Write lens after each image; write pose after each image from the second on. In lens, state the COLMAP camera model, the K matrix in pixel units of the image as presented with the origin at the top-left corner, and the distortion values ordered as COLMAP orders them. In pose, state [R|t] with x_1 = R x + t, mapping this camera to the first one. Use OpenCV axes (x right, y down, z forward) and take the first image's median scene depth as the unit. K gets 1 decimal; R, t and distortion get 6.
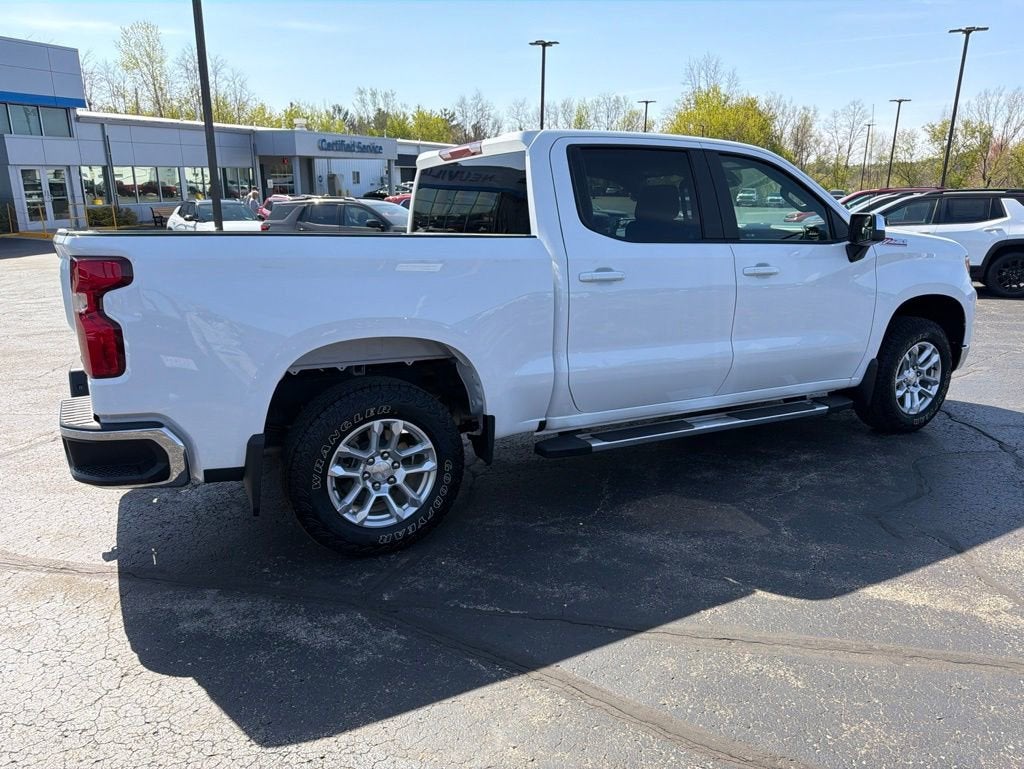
lens RADIAL K [[723.5, 0, 510.7], [0, 723.5, 390.4], [0, 0, 1]] dist [0.045906, -0.056046]
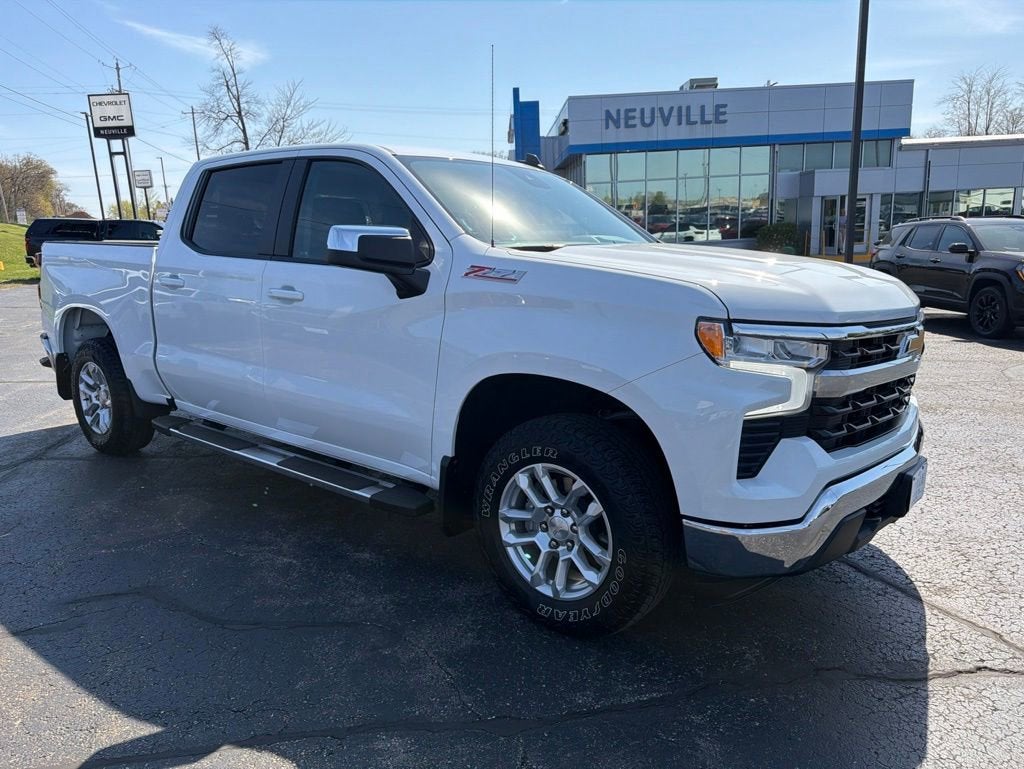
lens RADIAL K [[723.5, 0, 501.5], [0, 723.5, 375.9], [0, 0, 1]] dist [0.045906, -0.056046]
pose [[0.393593, 0.169743, -0.903478, 0.178610], [-0.218325, 0.971946, 0.087496, -0.029303], [0.892983, 0.162814, 0.419610, 0.128713]]
